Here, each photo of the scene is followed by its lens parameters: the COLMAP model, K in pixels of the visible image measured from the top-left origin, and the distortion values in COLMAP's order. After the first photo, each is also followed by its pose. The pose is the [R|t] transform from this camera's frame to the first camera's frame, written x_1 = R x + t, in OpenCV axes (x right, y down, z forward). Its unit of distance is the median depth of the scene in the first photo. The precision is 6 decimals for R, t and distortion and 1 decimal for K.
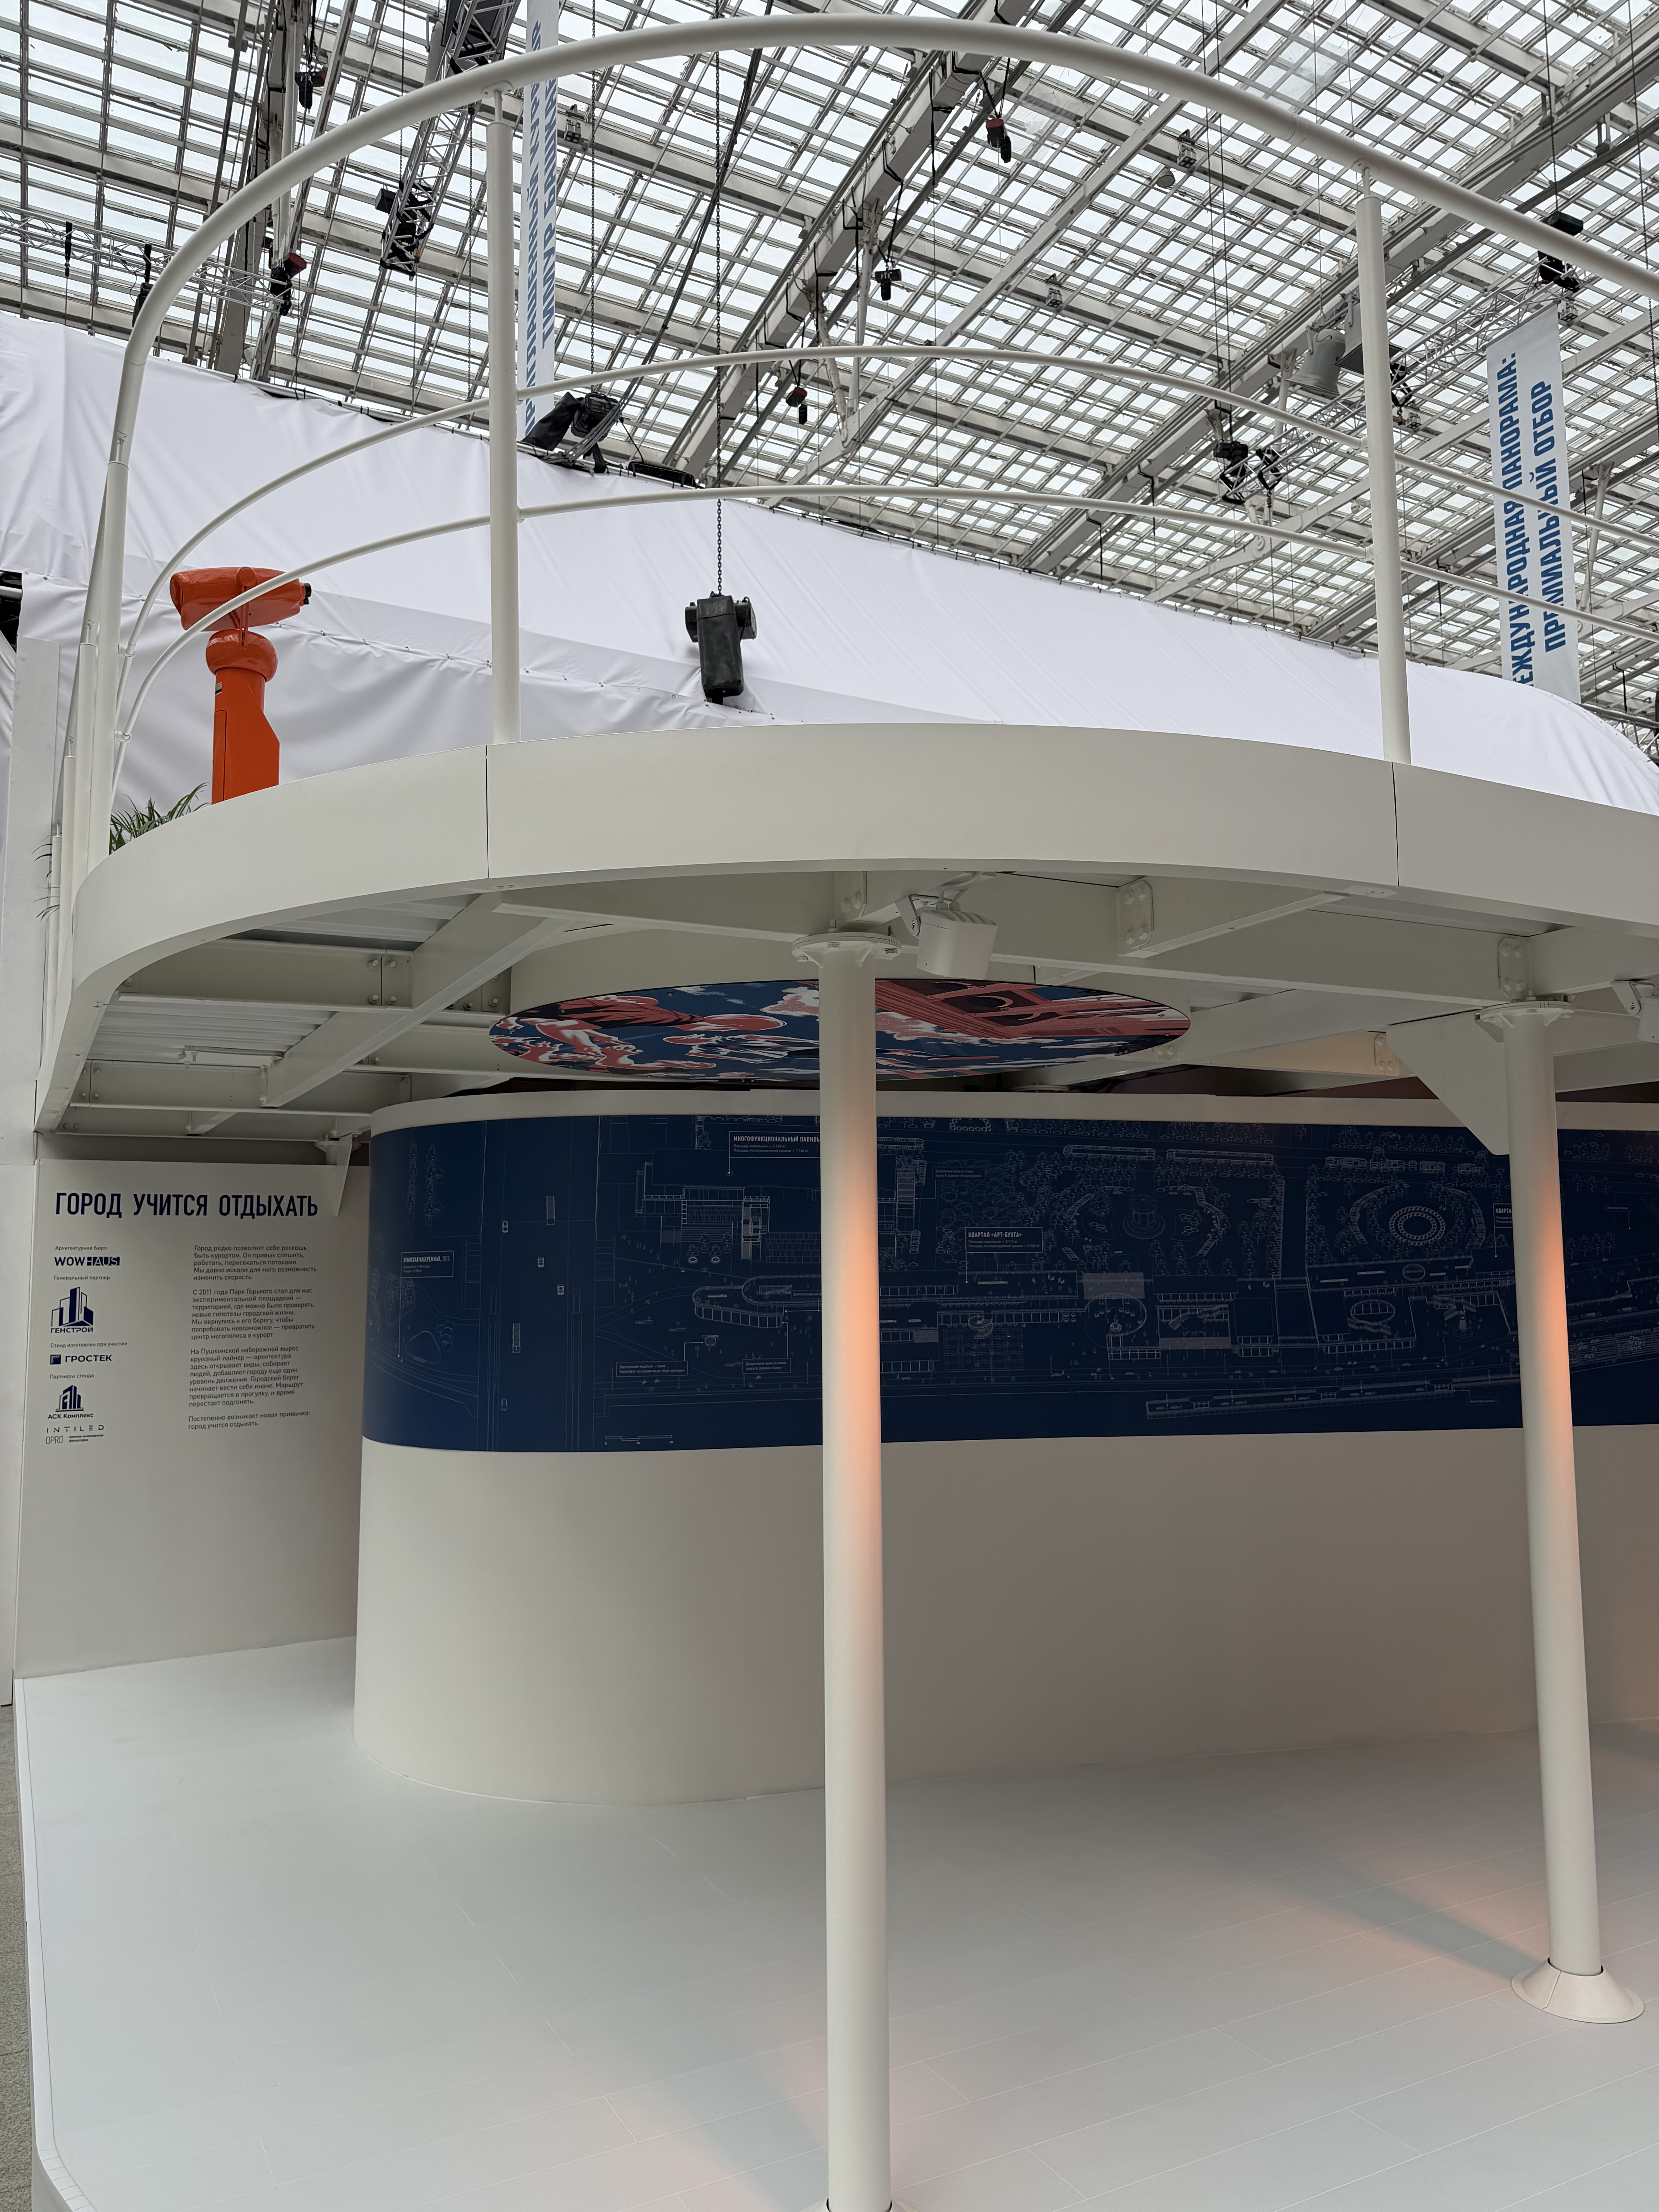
lens RADIAL K [[1532.5, 0, 814.5], [0, 1532.5, 1106.3], [0, 0, 1]] dist [0.164642, -0.349154]
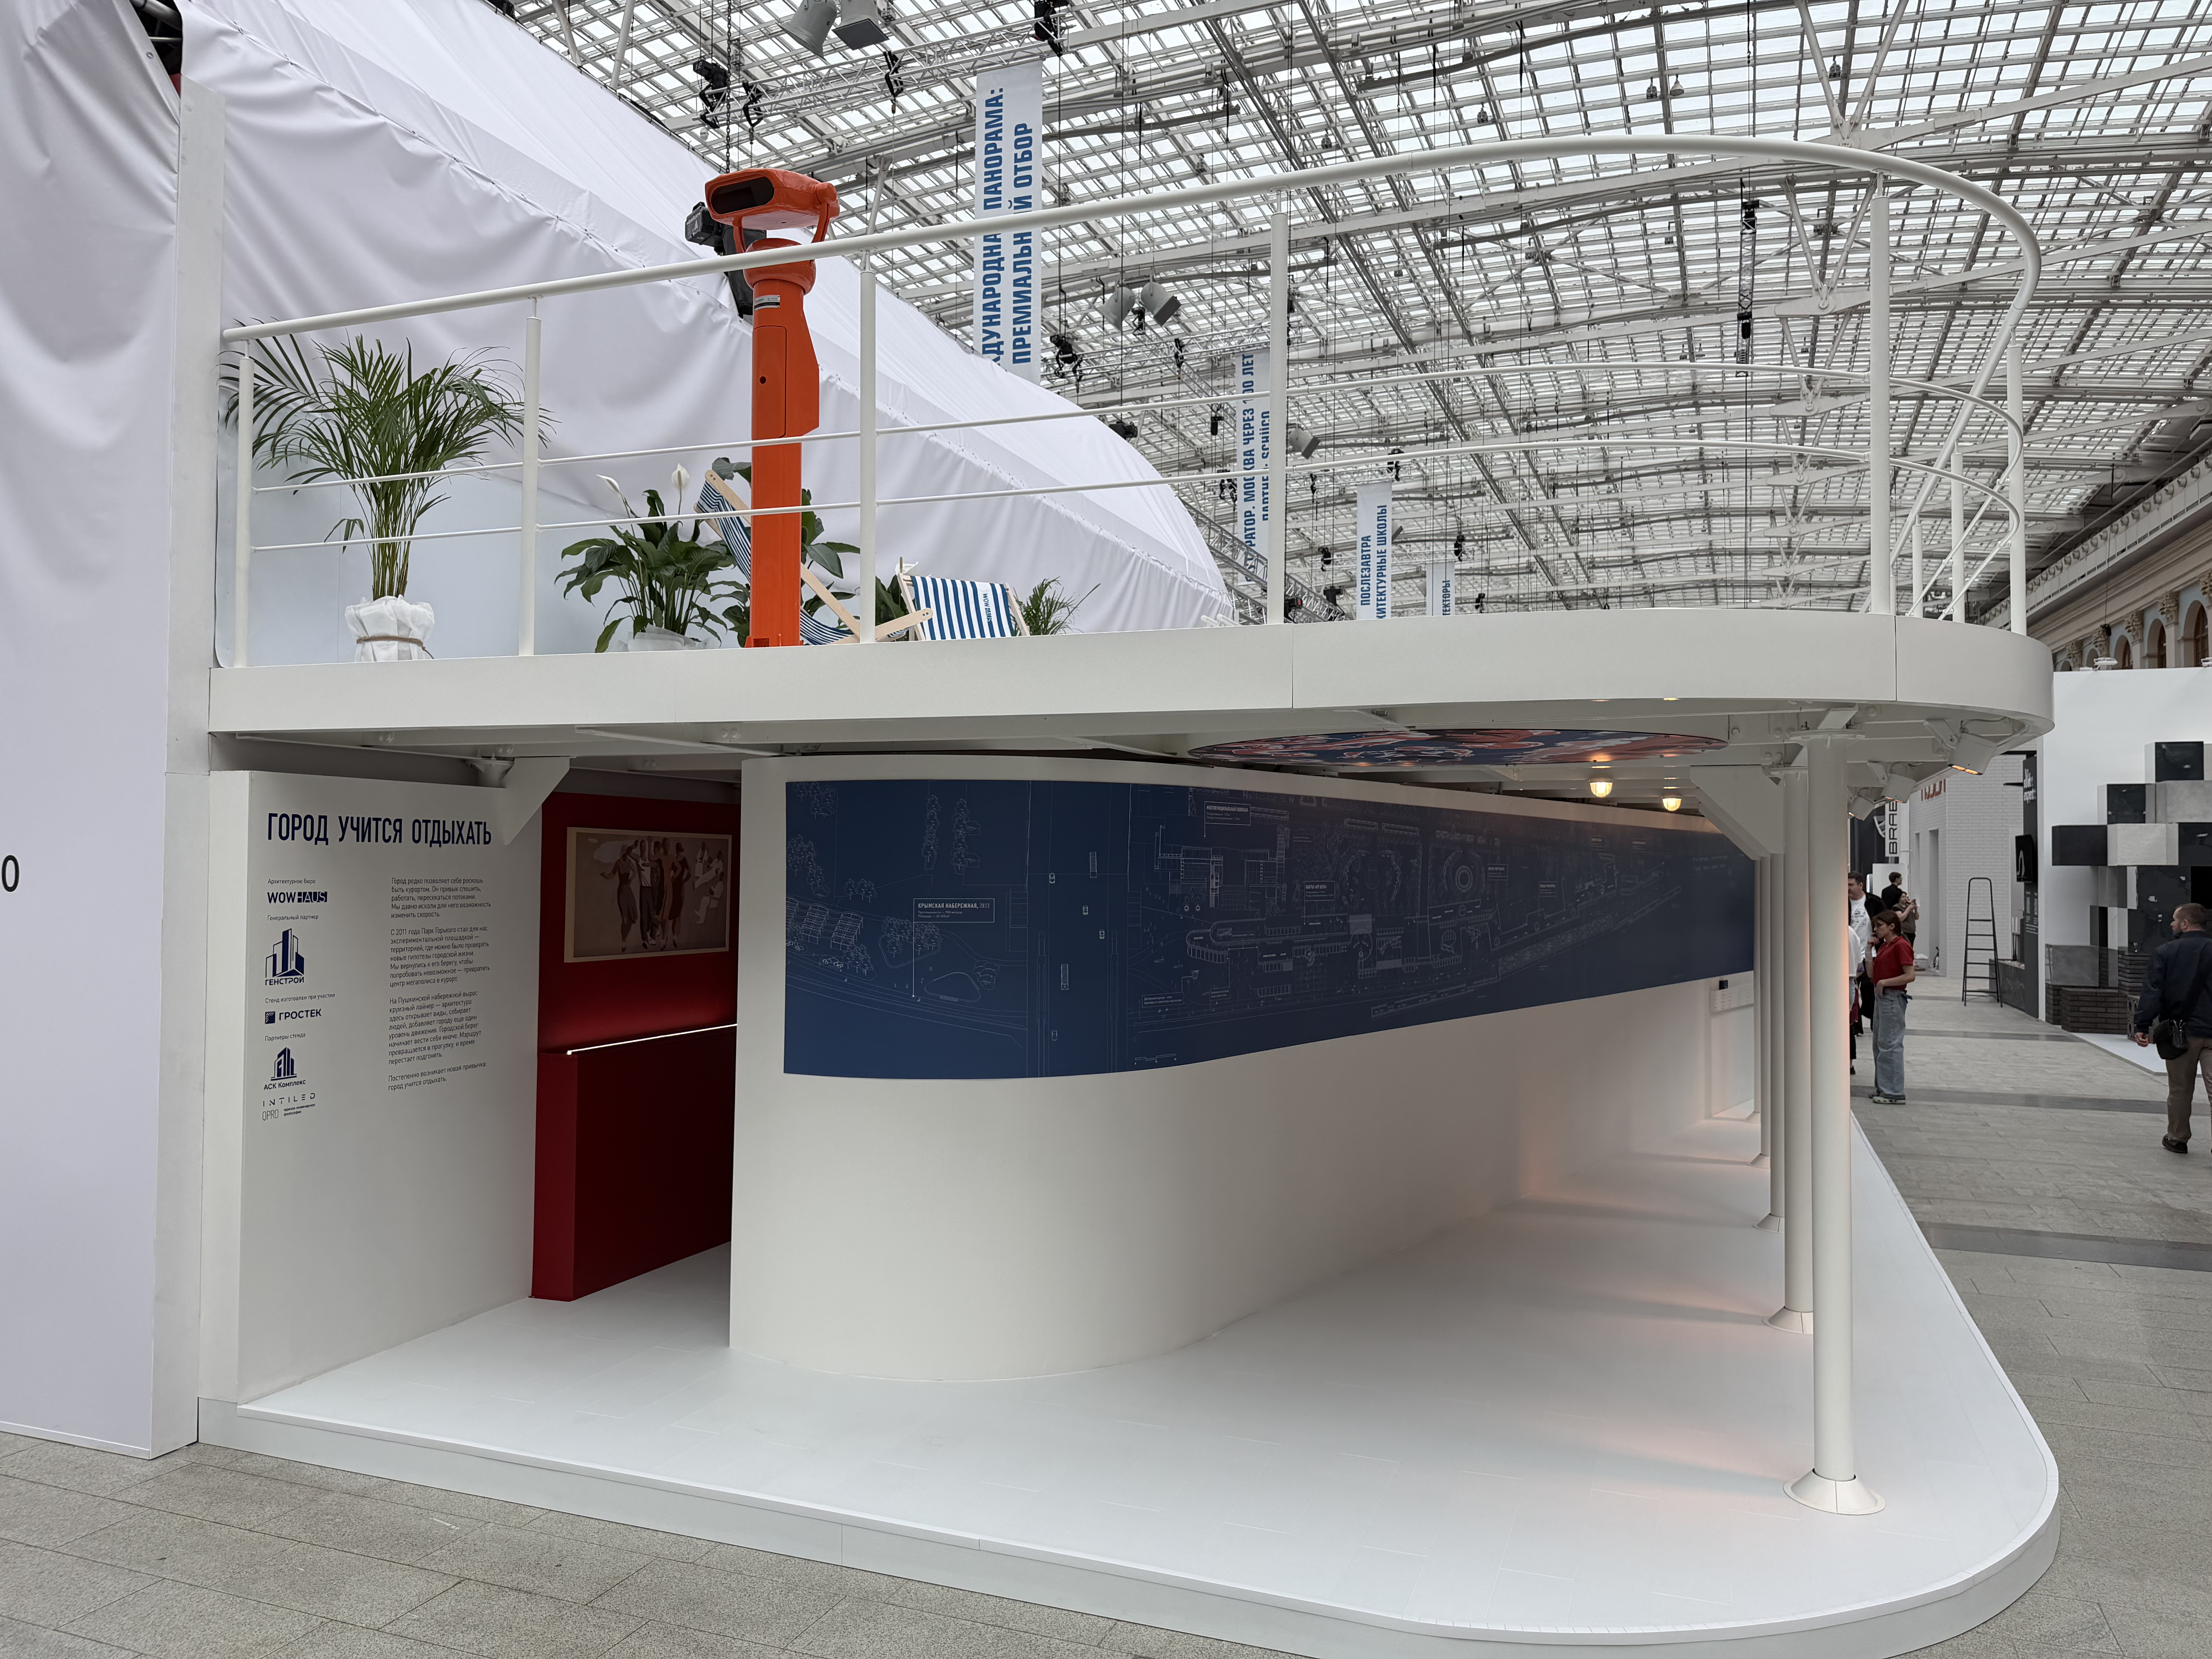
lens RADIAL K [[1558.7, 0, 1096.5], [0, 1558.7, 828.4], [0, 0, 1]] dist [0.036554, -0.045815]
pose [[0.754150, 0.029508, 0.656039, -0.641023], [-0.081007, 0.995540, 0.048343, -0.009873], [-0.651686, -0.089602, 0.753177, 0.101105]]
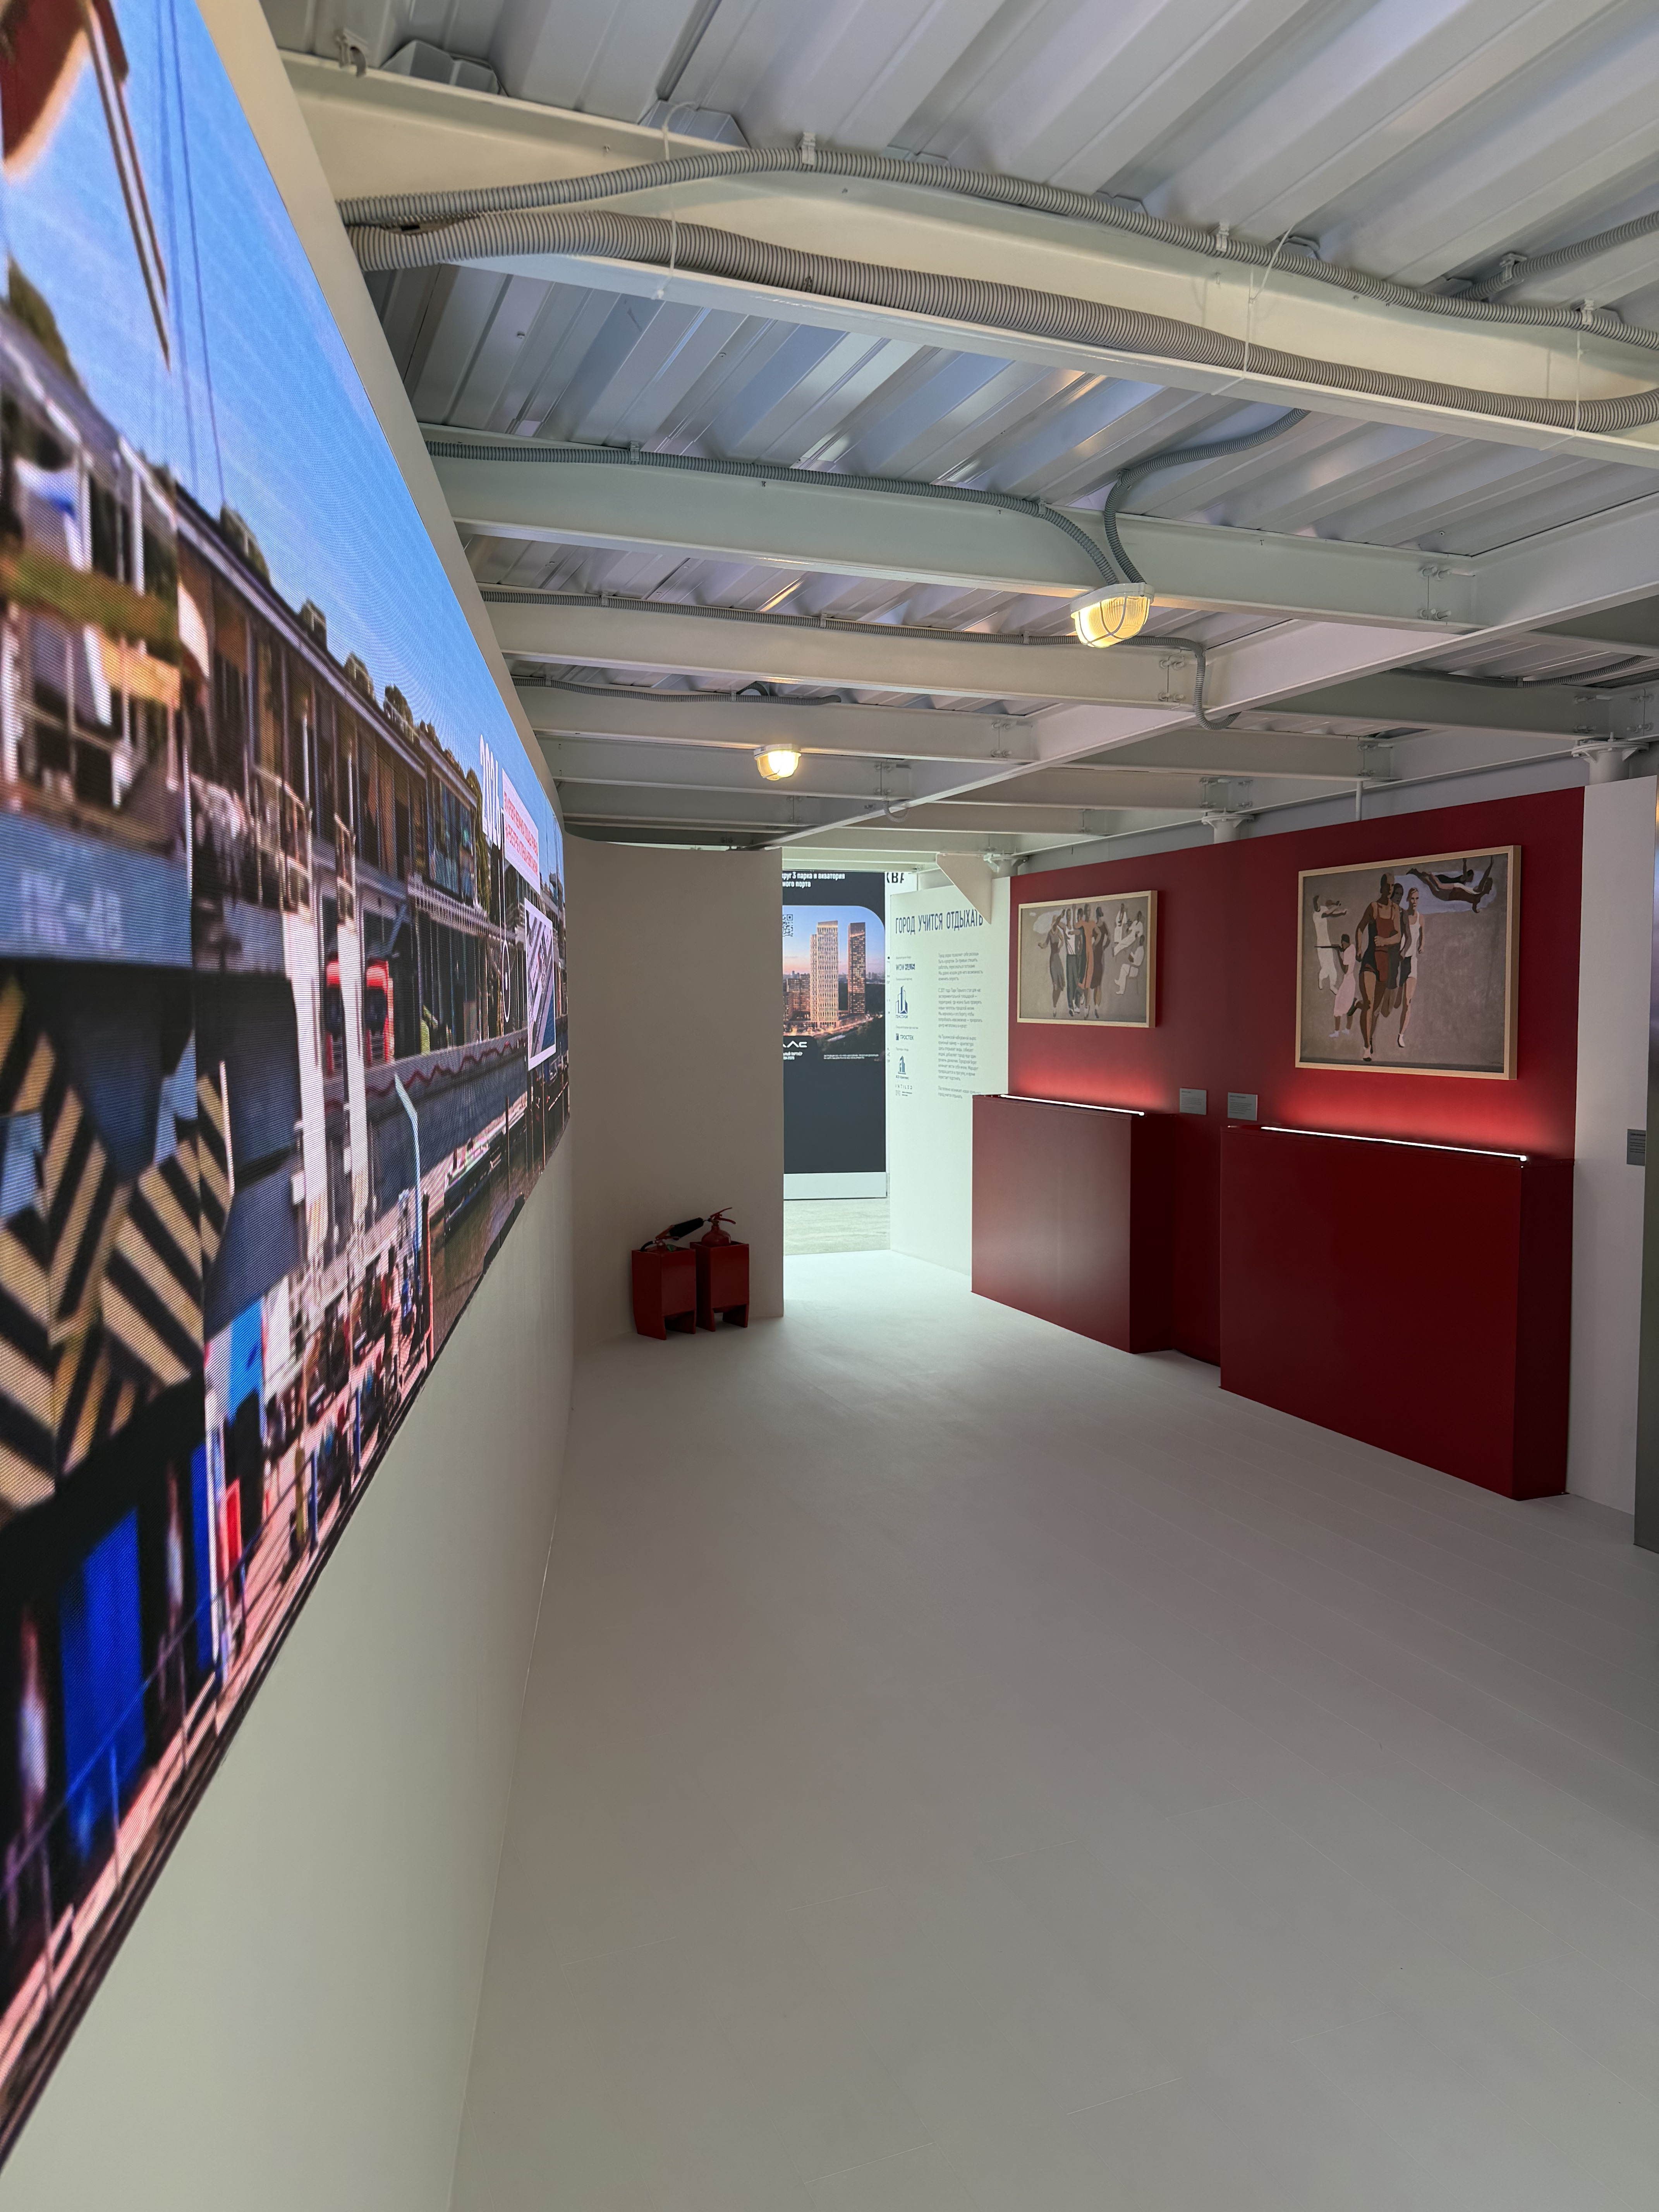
lens RADIAL K [[1532.5, 0, 814.5], [0, 1532.5, 1106.3], [0, 0, 1]] dist [0.164642, -0.349154]
pose [[-0.092624, 0.077267, -0.992699, 0.830252], [0.105097, 0.992174, 0.067420, 0.112512], [0.990139, -0.098085, -0.100019, 0.969110]]
